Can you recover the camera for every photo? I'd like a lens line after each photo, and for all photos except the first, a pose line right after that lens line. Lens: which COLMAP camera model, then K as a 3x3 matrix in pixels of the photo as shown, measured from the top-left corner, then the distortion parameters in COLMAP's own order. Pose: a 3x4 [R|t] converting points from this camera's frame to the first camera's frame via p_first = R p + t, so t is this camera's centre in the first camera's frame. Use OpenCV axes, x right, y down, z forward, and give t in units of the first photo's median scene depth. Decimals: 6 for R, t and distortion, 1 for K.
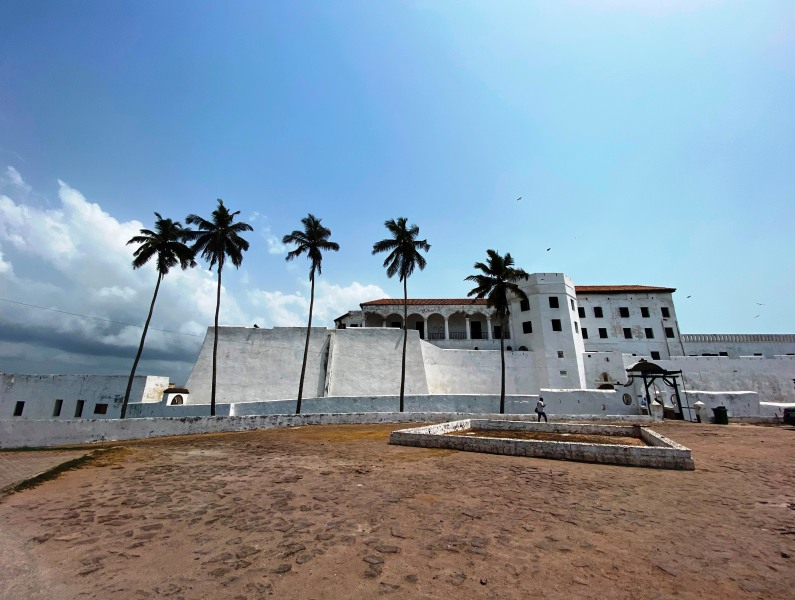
lens RADIAL K [[314.5, 0, 397.5], [0, 314.5, 300.0], [0, 0, 1]] dist [-0.000567, -0.014471]
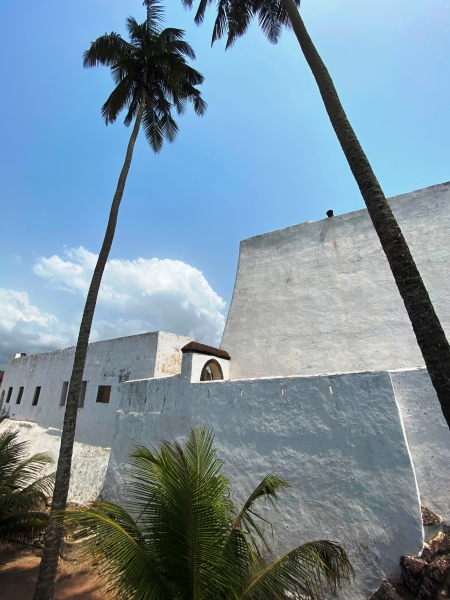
lens RADIAL K [[243.5, 0, 225.0], [0, 243.5, 300.0], [0, 0, 1]] dist [0.089035, -0.056105]
pose [[0.867428, -0.164322, -0.469646, -0.499439], [0.144794, 0.986407, -0.077697, 0.245857], [0.476029, -0.000605, 0.879429, 0.691929]]
